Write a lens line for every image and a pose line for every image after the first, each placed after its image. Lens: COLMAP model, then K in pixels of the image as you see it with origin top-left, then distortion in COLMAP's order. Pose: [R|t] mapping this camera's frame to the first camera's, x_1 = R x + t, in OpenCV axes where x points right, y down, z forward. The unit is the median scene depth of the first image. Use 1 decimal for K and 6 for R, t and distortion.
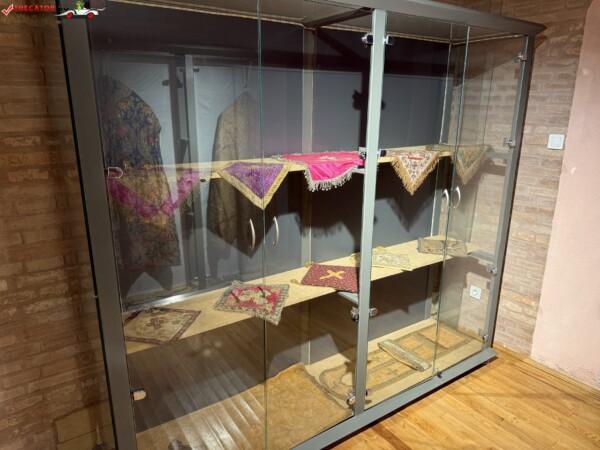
lens RADIAL K [[423.5, 0, 299.1], [0, 423.5, 225.6], [0, 0, 1]] dist [0.029169, -0.030344]
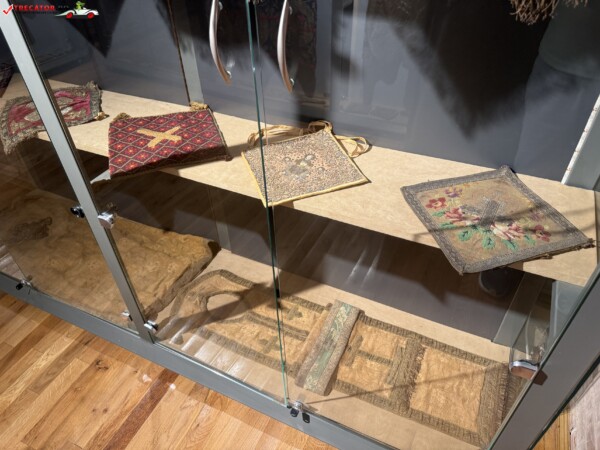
lens RADIAL K [[423.5, 0, 300.1], [0, 423.5, 225.9], [0, 0, 1]] dist [0.029169, -0.030344]
pose [[0.507647, 0.549554, -0.663540, 0.499901], [-0.202060, 0.824617, 0.528373, -0.093851], [0.837536, -0.134152, 0.529657, 0.704588]]
